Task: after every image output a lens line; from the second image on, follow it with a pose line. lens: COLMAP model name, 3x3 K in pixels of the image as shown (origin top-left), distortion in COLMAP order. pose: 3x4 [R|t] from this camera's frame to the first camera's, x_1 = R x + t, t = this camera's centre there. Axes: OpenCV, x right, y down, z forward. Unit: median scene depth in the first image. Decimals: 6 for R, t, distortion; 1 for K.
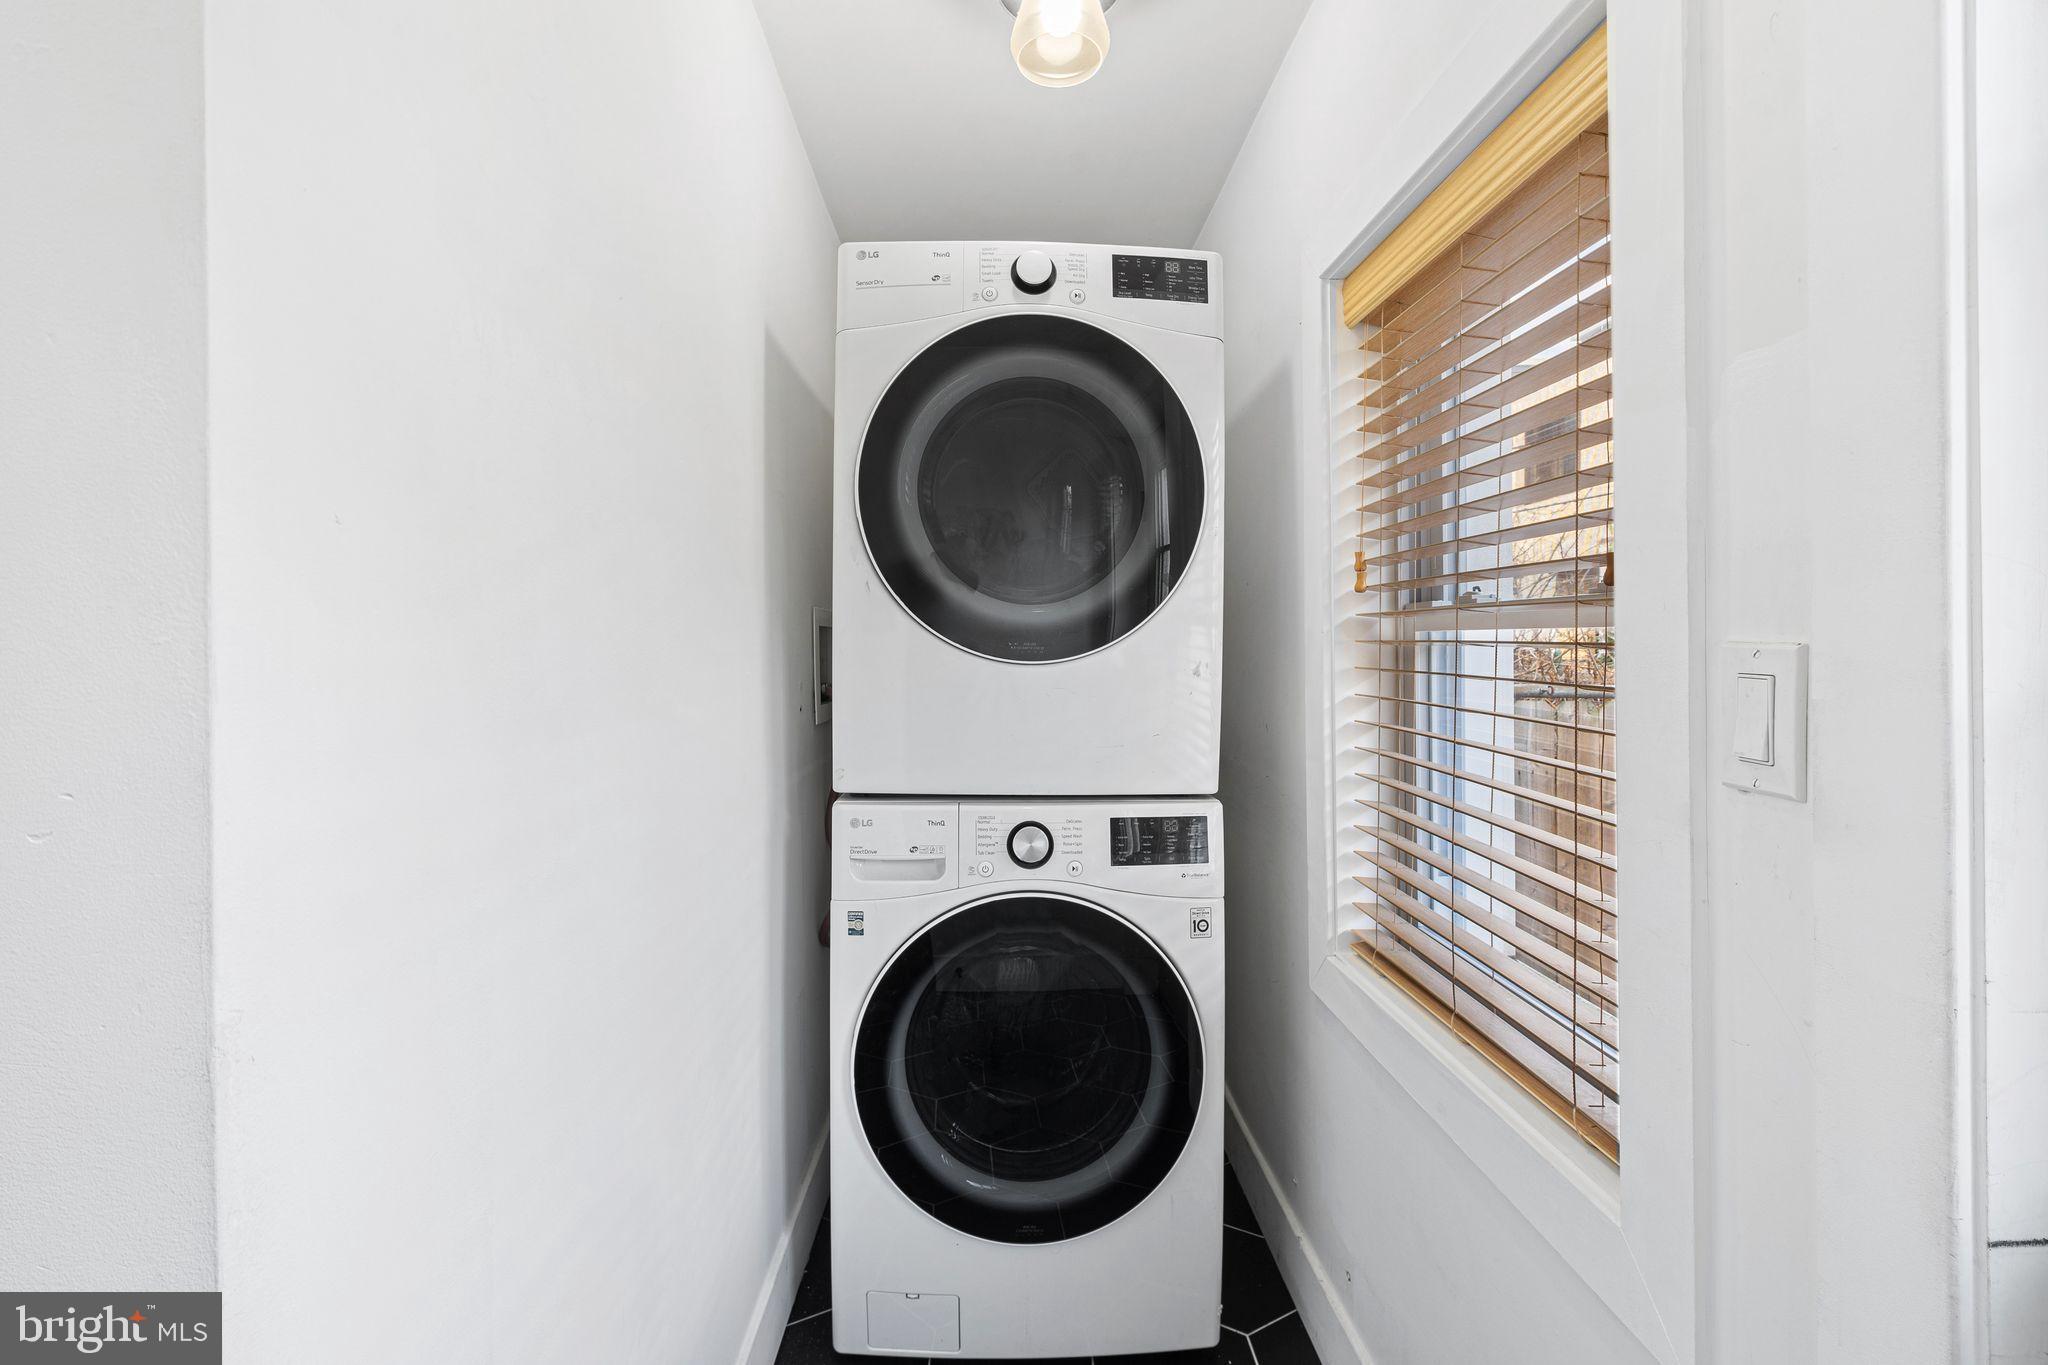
lens RADIAL K [[905.8, 0, 1004.2], [0, 905.8, 666.7], [0, 0, 1]] dist [-0.003469, 0.000091]
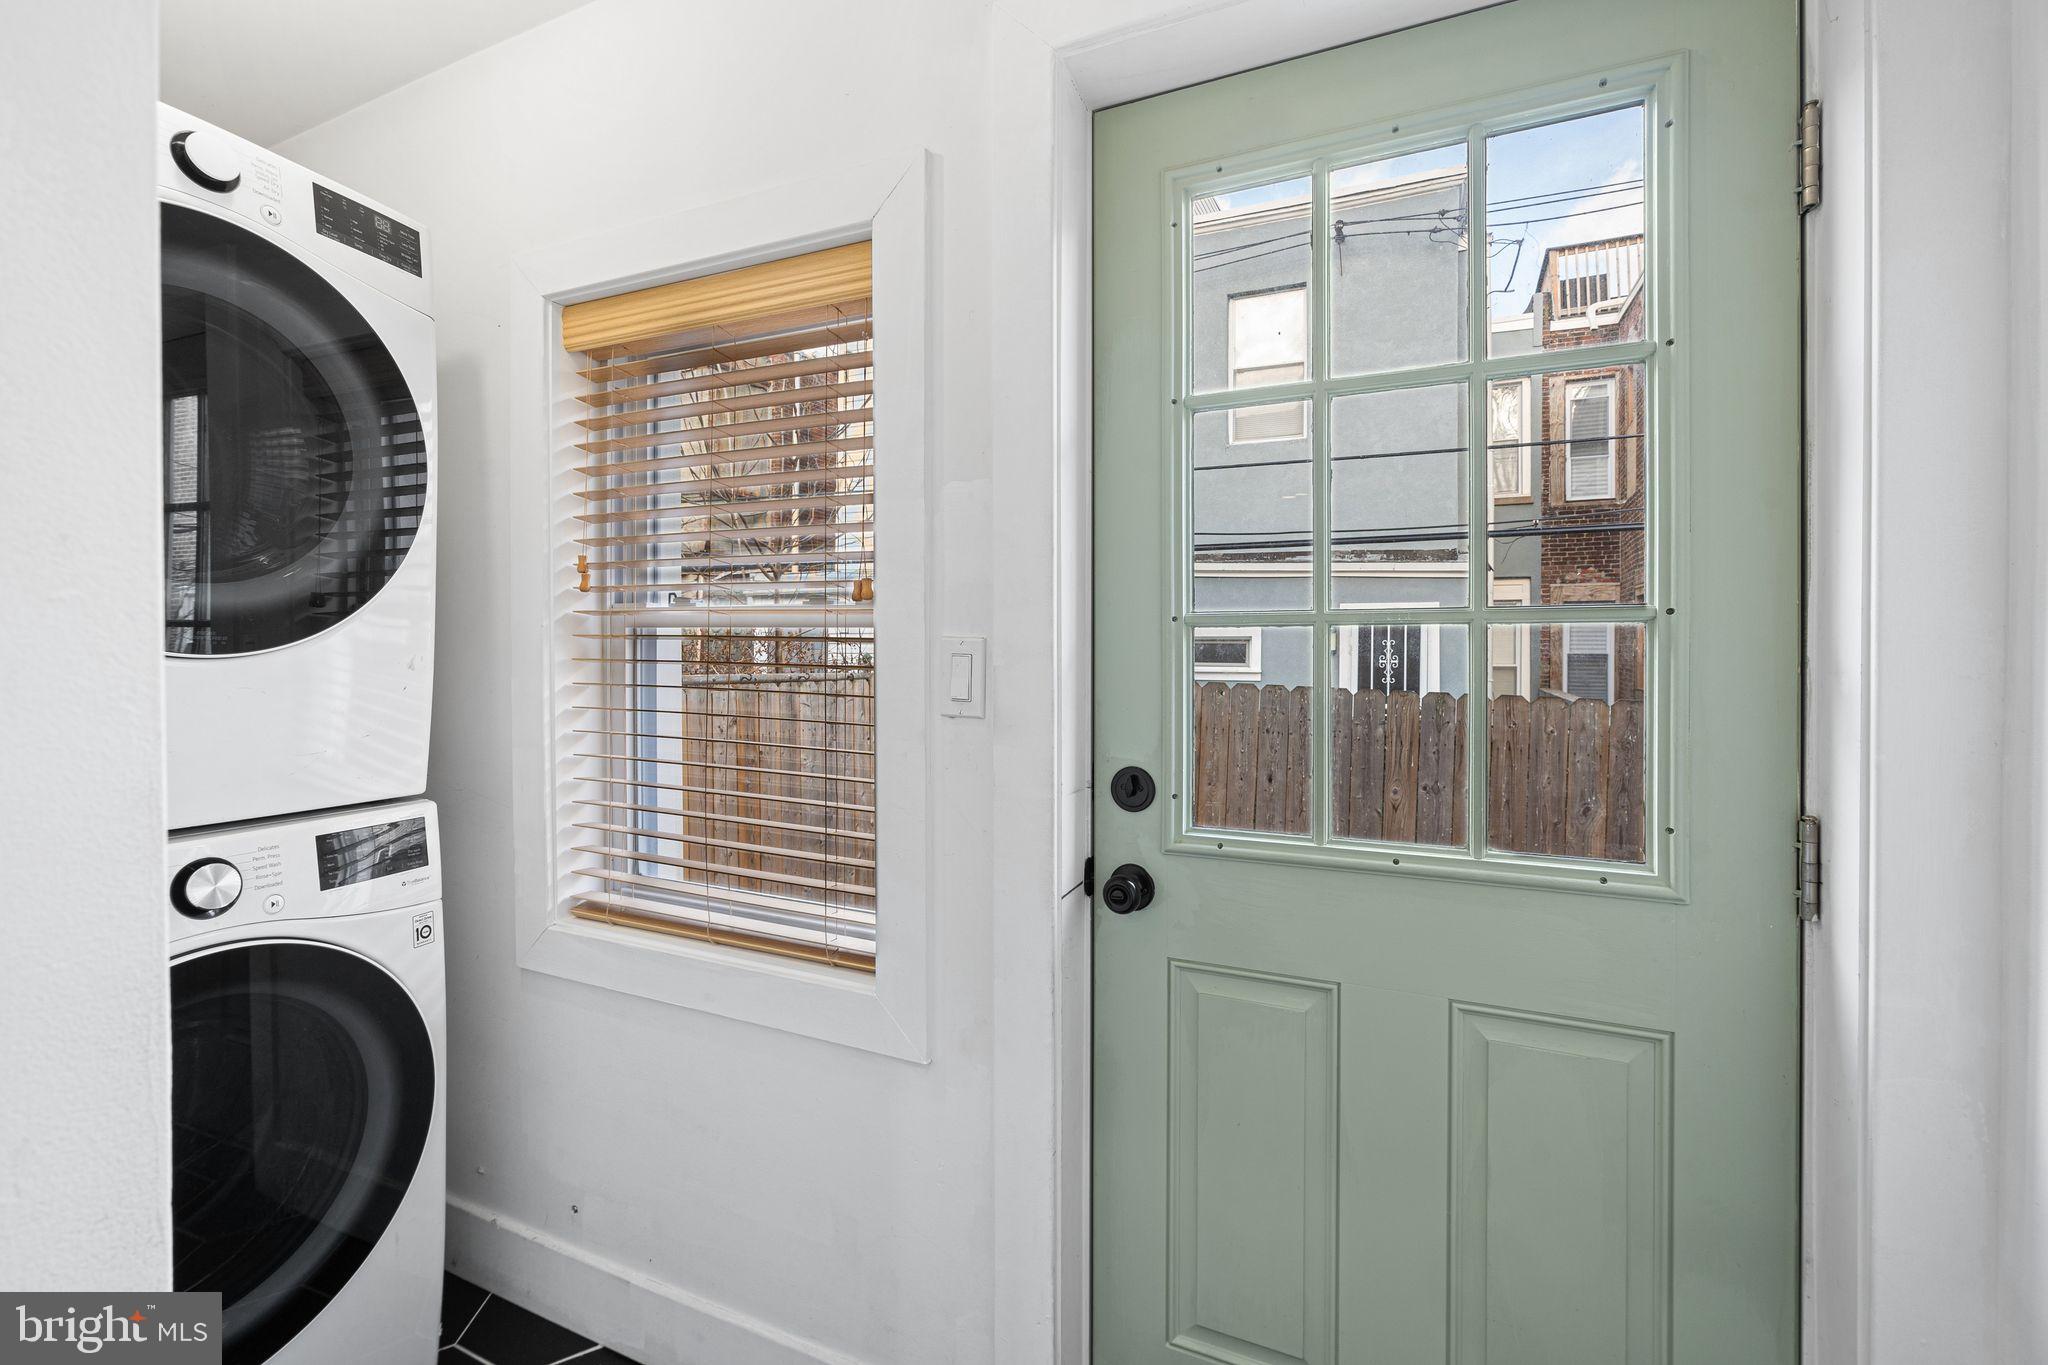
lens RADIAL K [[905.8, 0, 1004.2], [0, 905.8, 666.7], [0, 0, 1]] dist [-0.003469, 0.000091]
pose [[0.444012, -0.015415, 0.895888, -0.366179], [0.015135, 0.999838, 0.009703, 0.007691], [-0.895893, 0.009251, 0.444173, 0.032073]]
